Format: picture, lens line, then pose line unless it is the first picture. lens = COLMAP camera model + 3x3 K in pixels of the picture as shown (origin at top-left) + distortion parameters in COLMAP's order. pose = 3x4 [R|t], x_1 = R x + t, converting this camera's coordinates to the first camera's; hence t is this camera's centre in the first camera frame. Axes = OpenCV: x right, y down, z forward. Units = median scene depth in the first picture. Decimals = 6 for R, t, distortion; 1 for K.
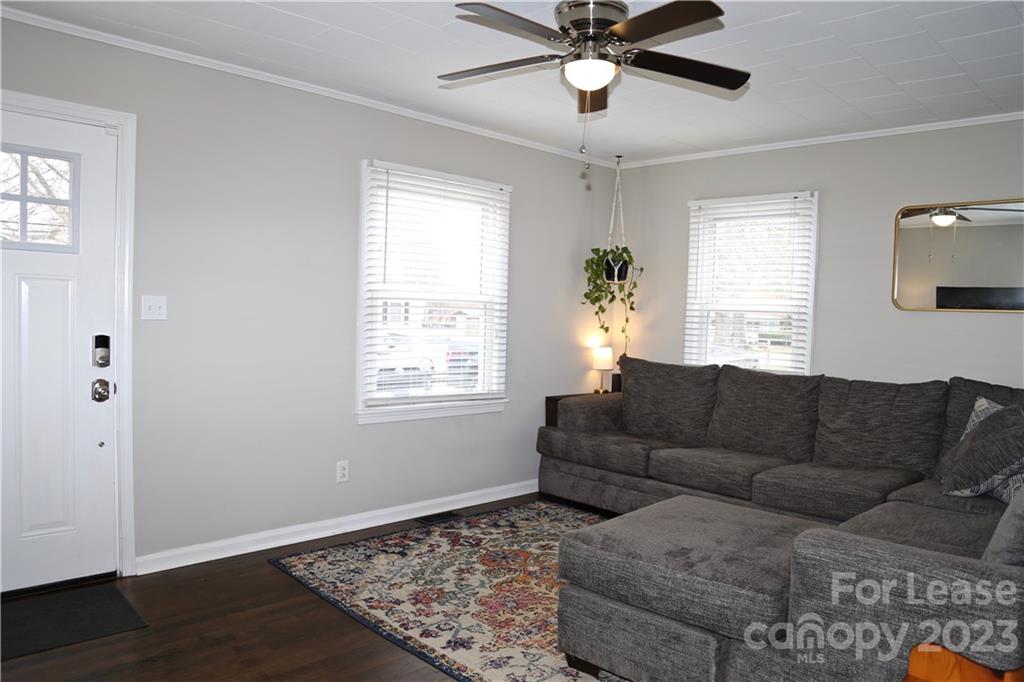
lens RADIAL K [[762.2, 0, 512.0], [0, 762.2, 341.0], [0, 0, 1]] dist [0.003996, 0.001747]
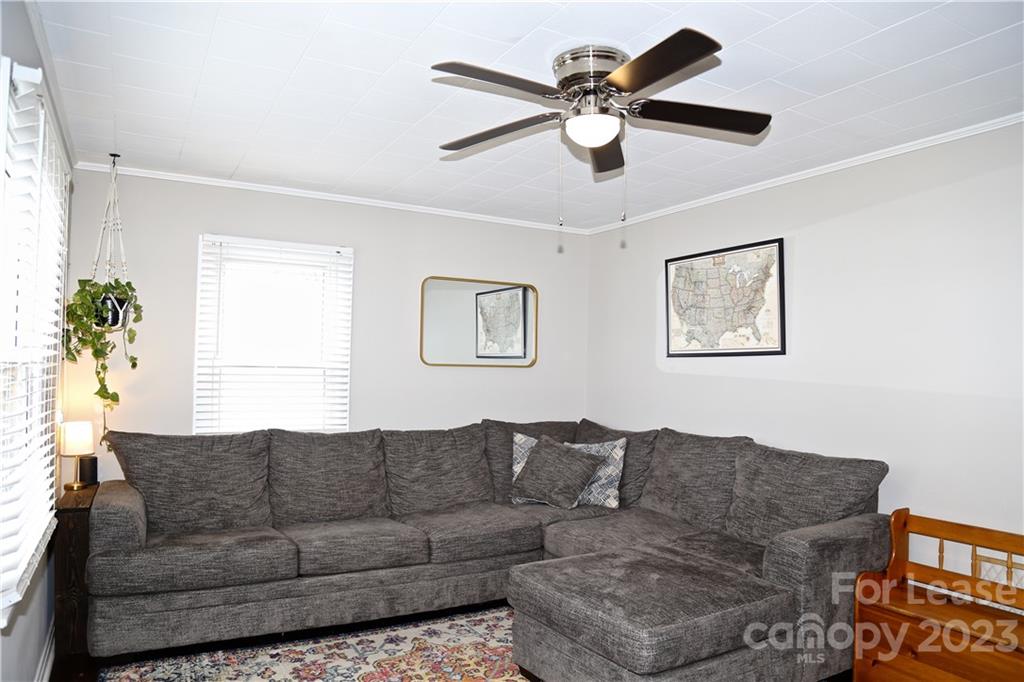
lens RADIAL K [[762.2, 0, 512.0], [0, 762.2, 341.0], [0, 0, 1]] dist [0.003996, 0.001747]
pose [[0.299536, 0.013509, 0.953990, -0.434527], [0.037553, 0.998958, -0.025937, -0.033826], [-0.953346, 0.043594, 0.298716, 0.433747]]
